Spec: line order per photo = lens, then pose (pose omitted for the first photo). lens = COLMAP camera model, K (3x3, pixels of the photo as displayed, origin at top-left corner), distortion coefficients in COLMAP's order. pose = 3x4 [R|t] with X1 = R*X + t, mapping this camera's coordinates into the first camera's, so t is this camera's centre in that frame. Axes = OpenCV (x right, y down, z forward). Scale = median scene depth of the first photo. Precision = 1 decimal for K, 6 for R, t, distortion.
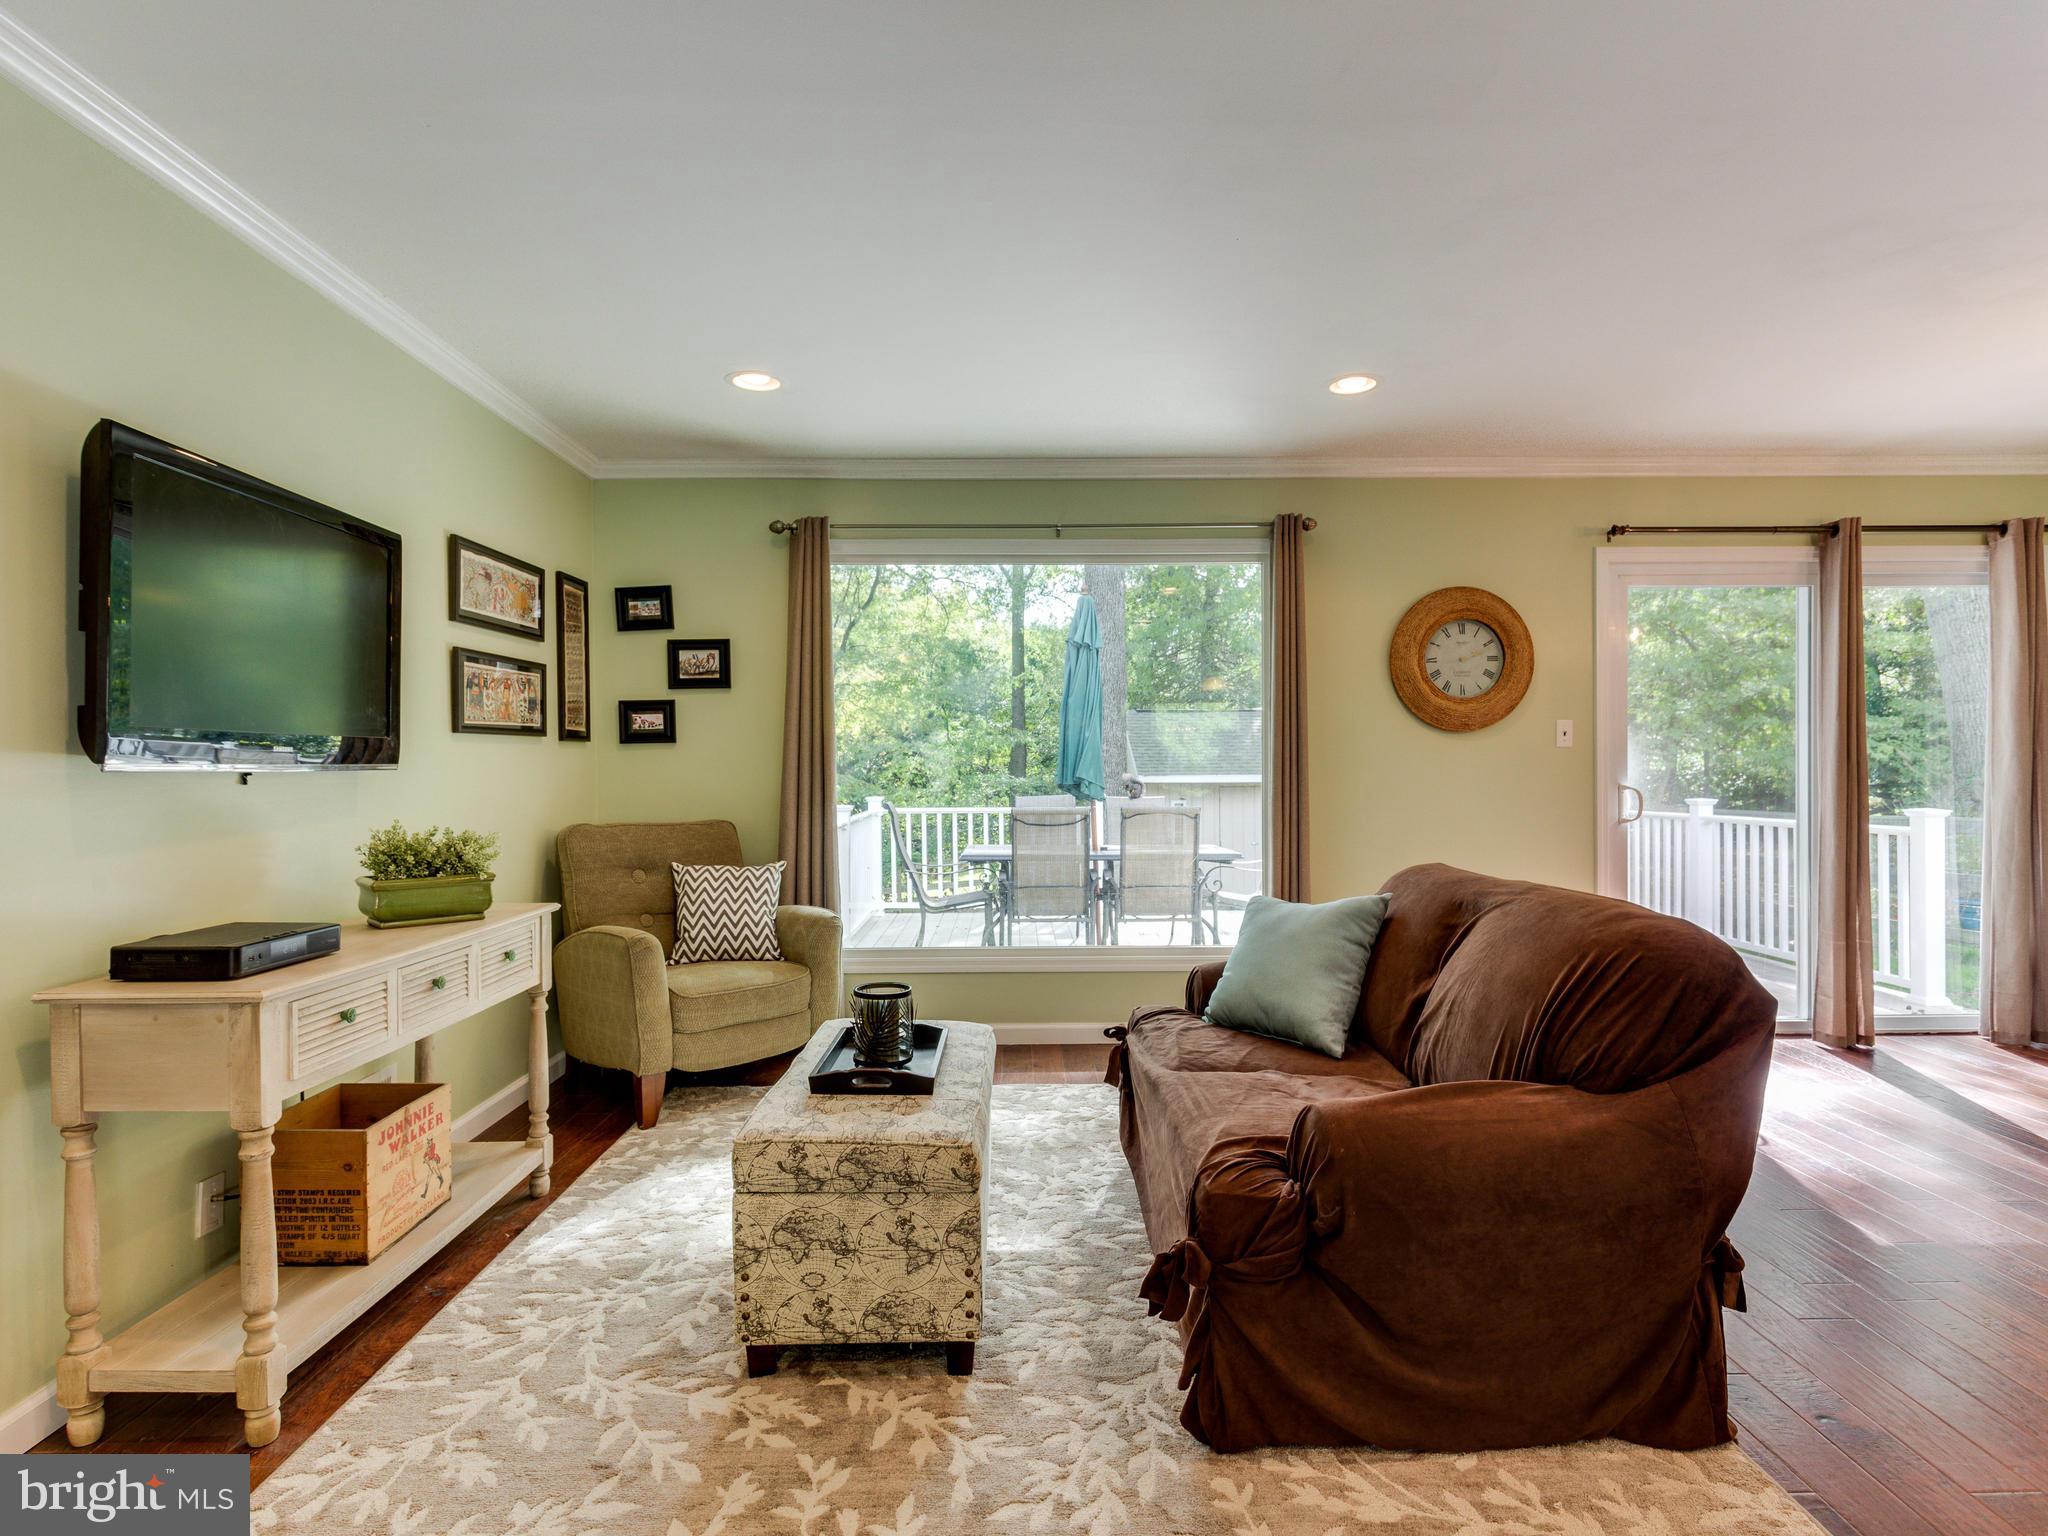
lens RADIAL K [[1101.8, 0, 1013.3], [0, 1101.8, 769.8], [0, 0, 1]] dist [0.005396, -0.001381]
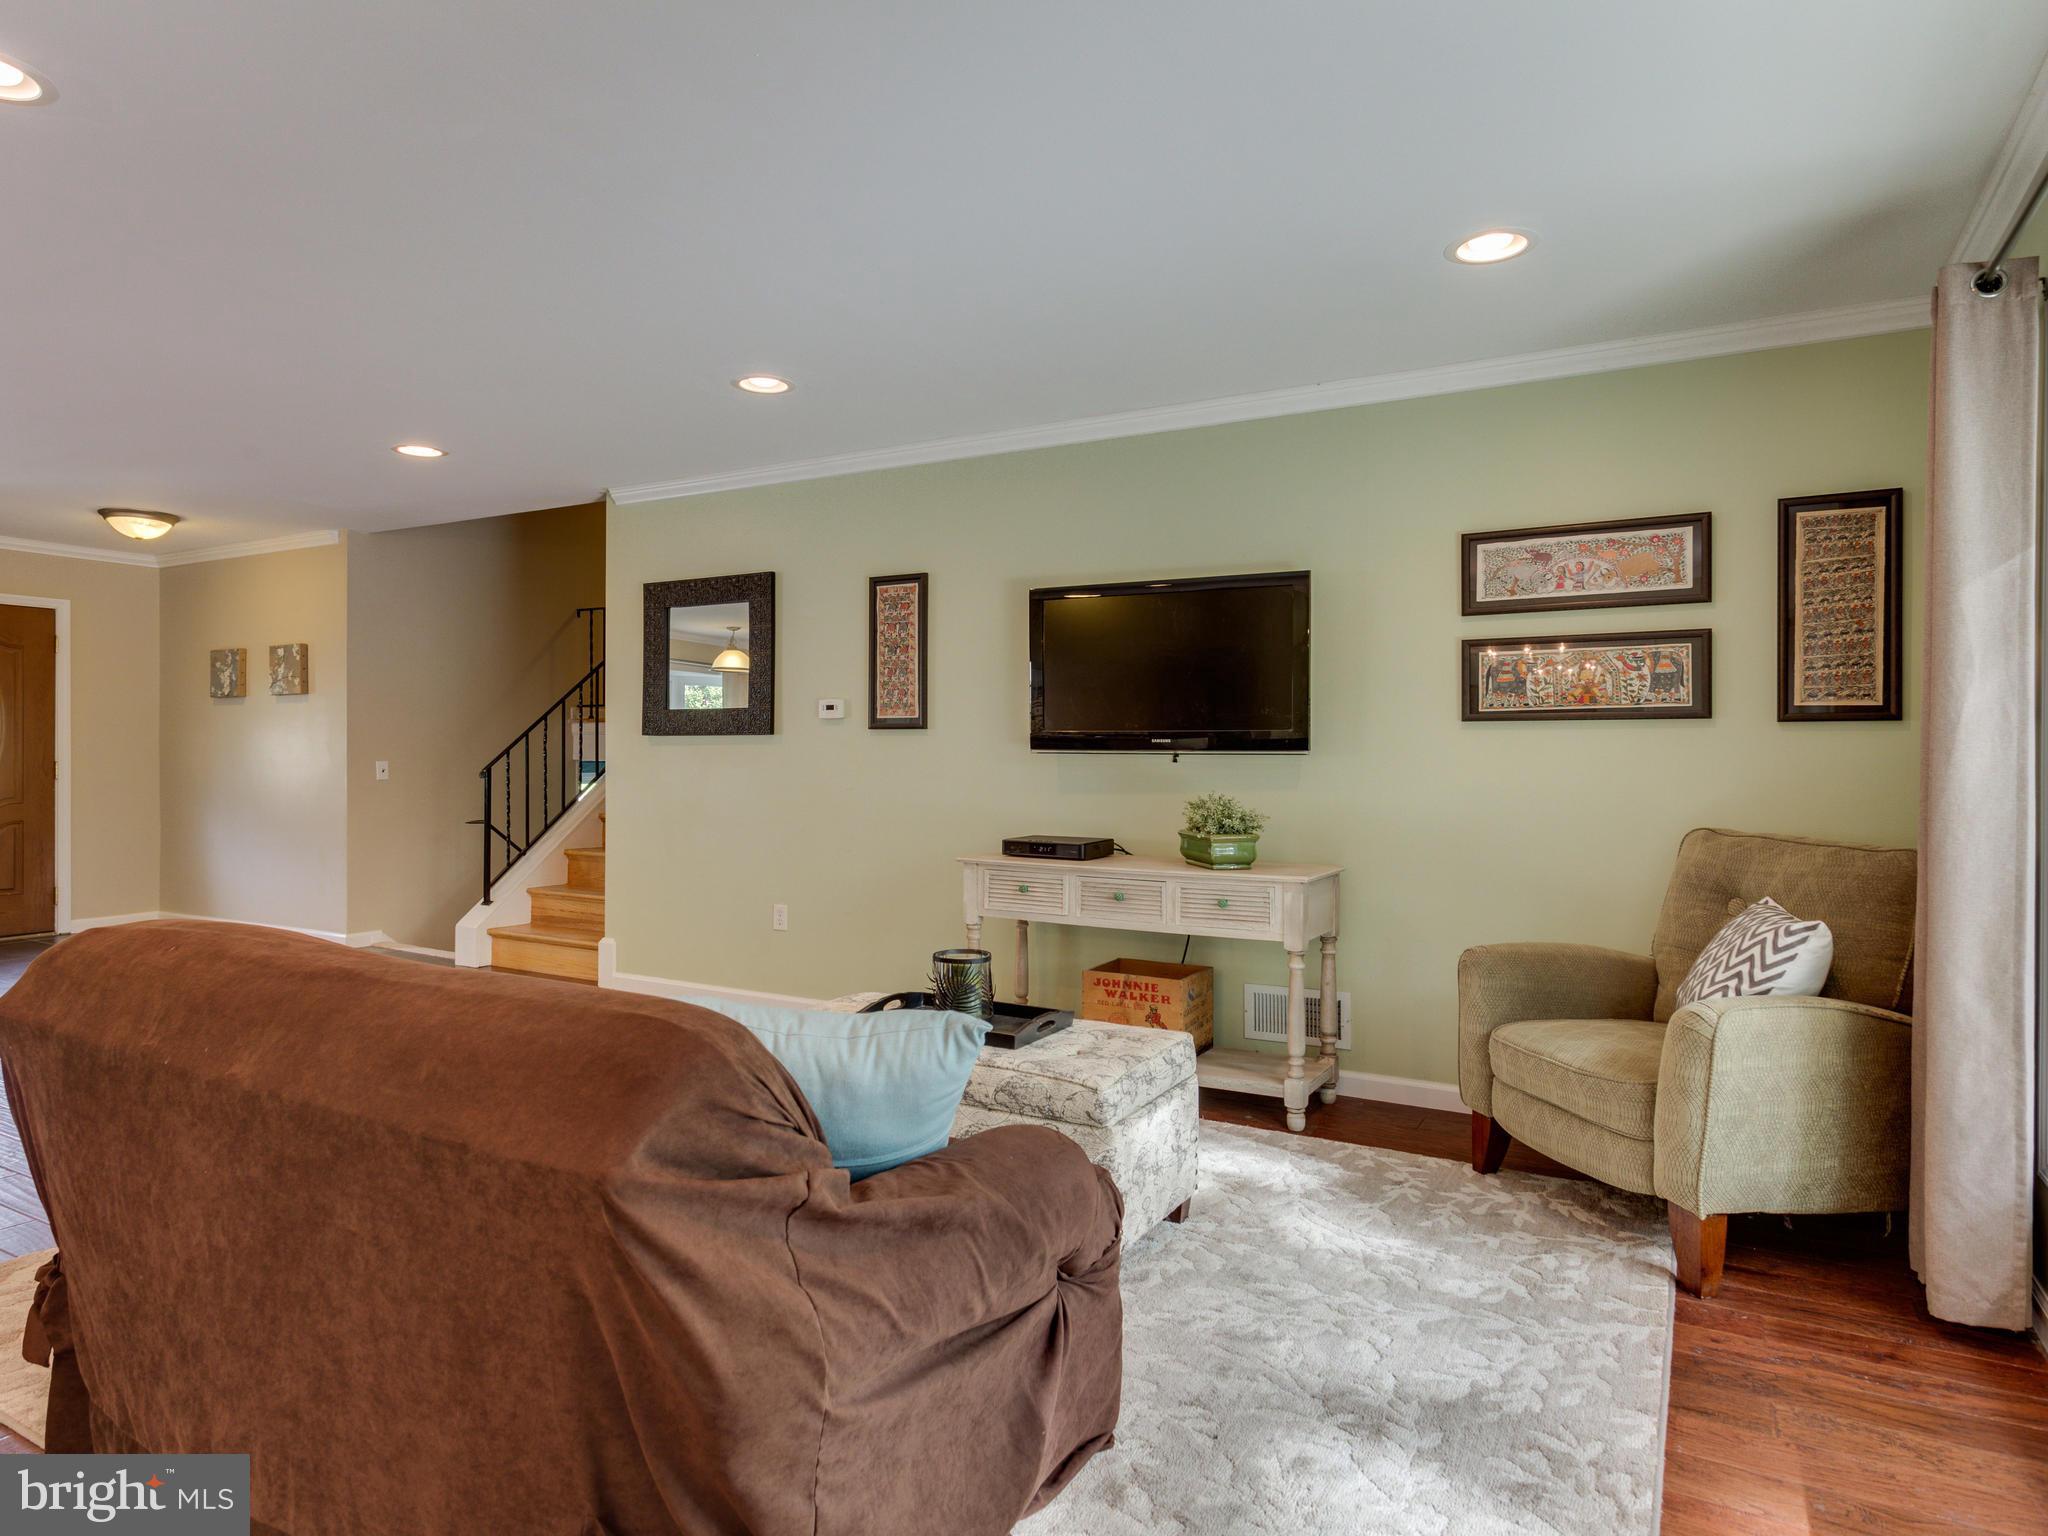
lens RADIAL K [[1051.9, 0, 970.4], [0, 1051.9, 746.3], [0, 0, 1]] dist [-0.002116, -0.000359]
pose [[-0.467917, 0.013926, -0.883662, 0.511623], [-0.000323, 0.999873, 0.015929, -0.021982], [0.883772, 0.007739, -0.467854, 0.904732]]
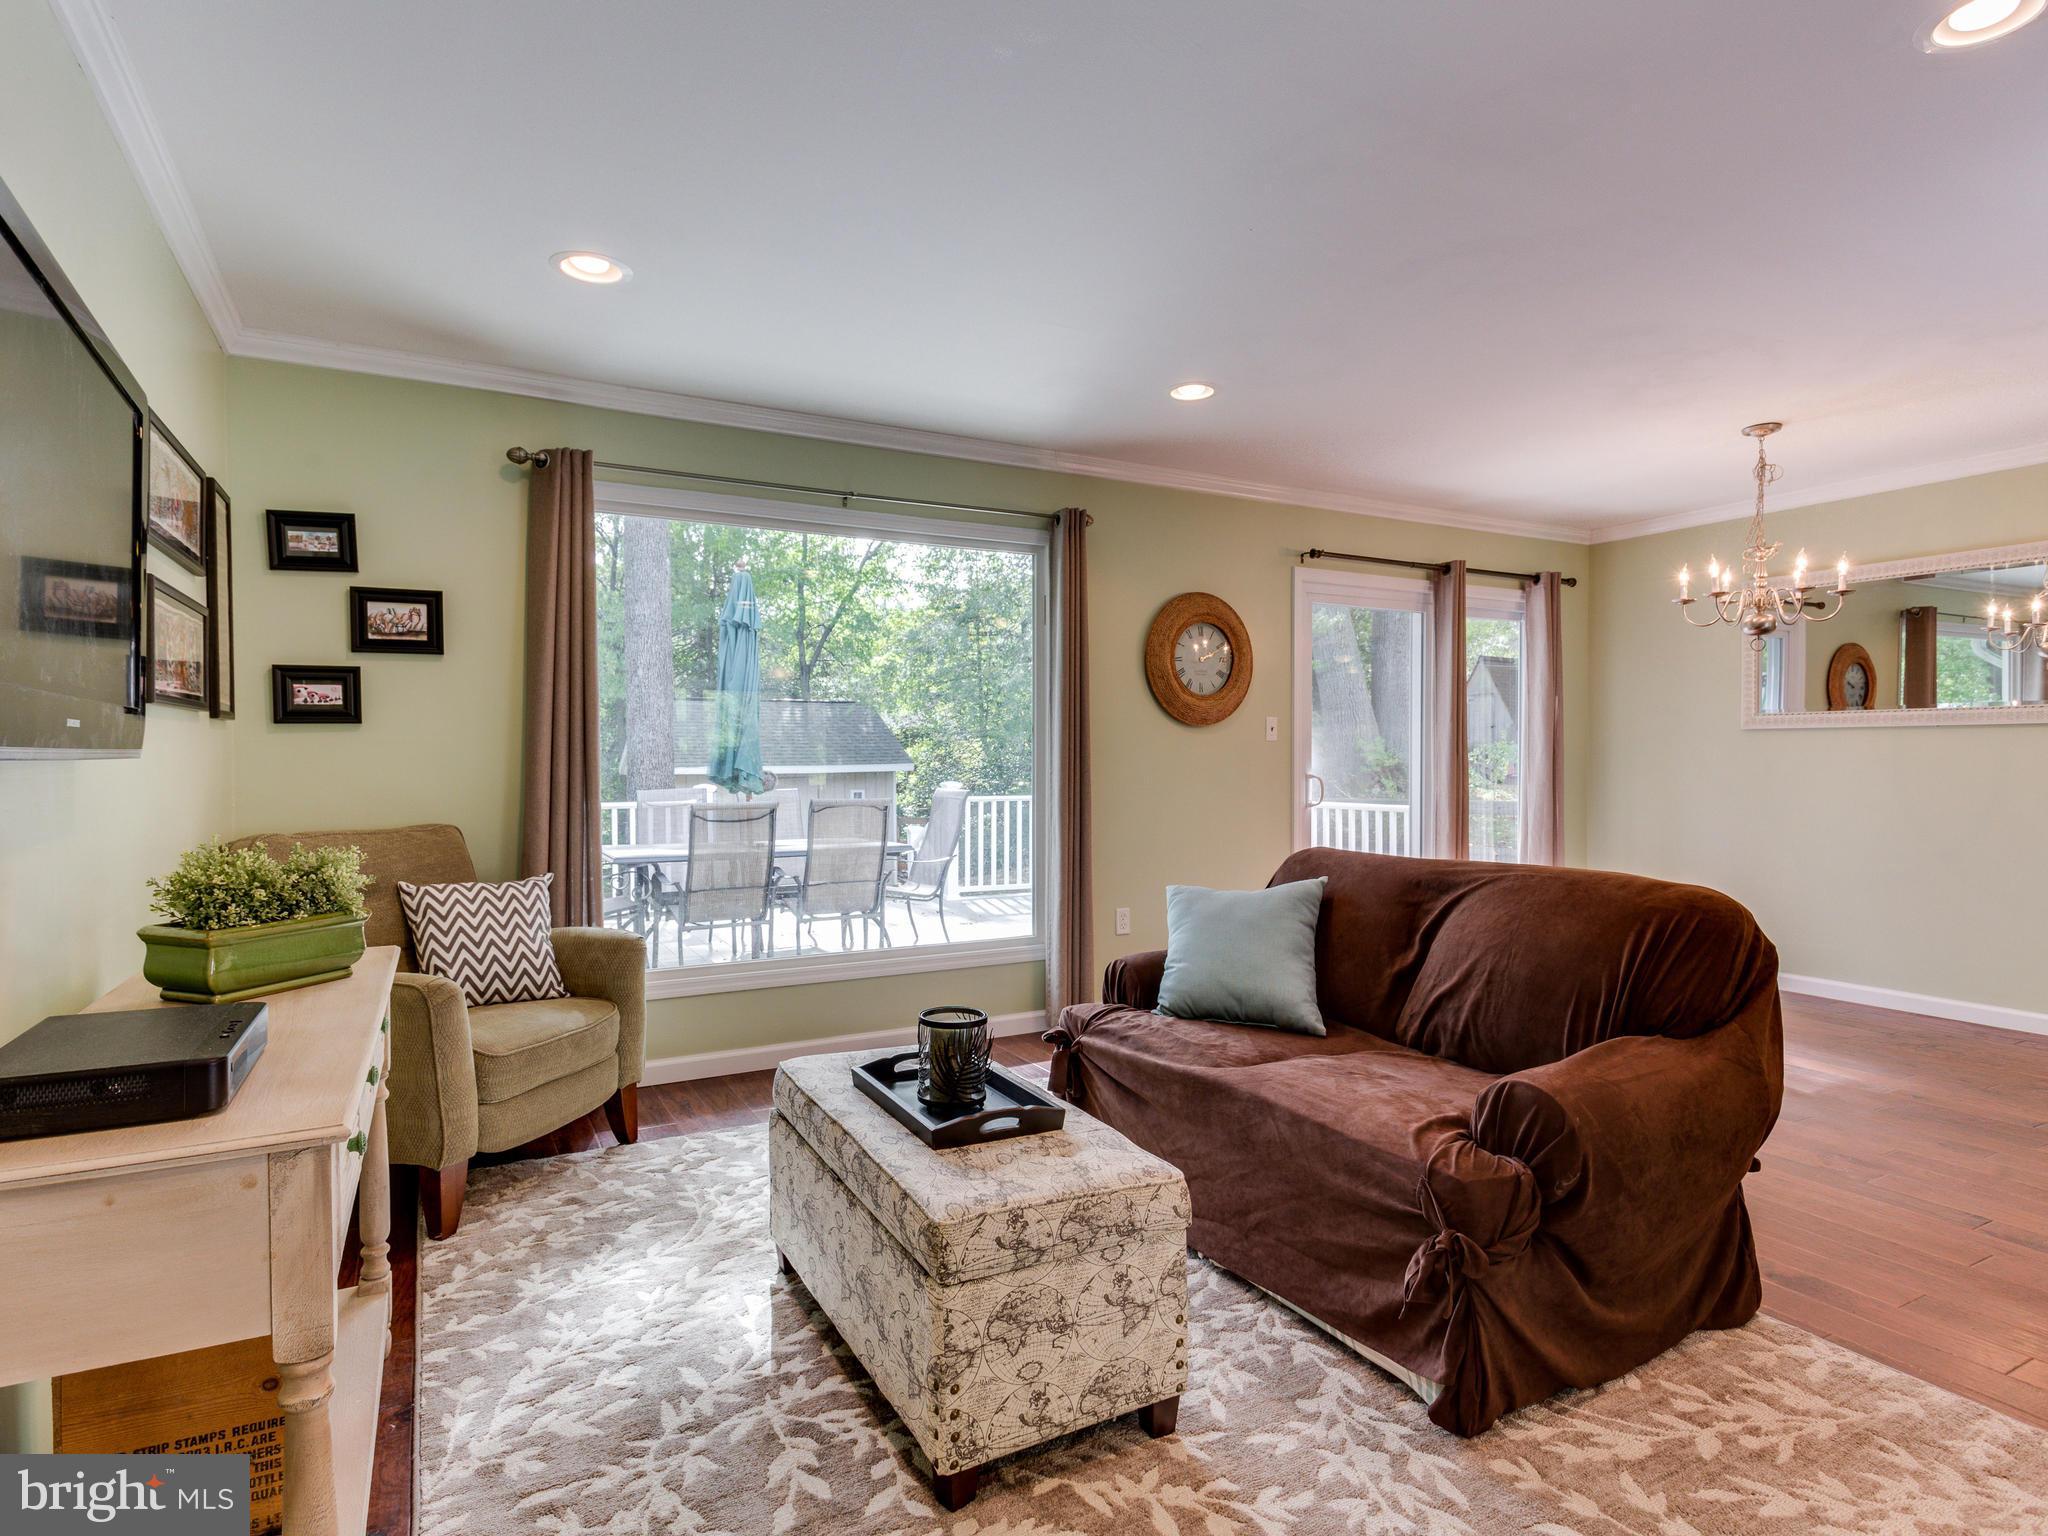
lens RADIAL K [[1101.8, 0, 1013.3], [0, 1101.8, 769.8], [0, 0, 1]] dist [0.005396, -0.001381]
pose [[0.885917, -0.001989, 0.463839, -0.297797], [-0.001645, 0.999971, 0.007429, 0.000944], [-0.463840, -0.007345, 0.885889, 0.139100]]
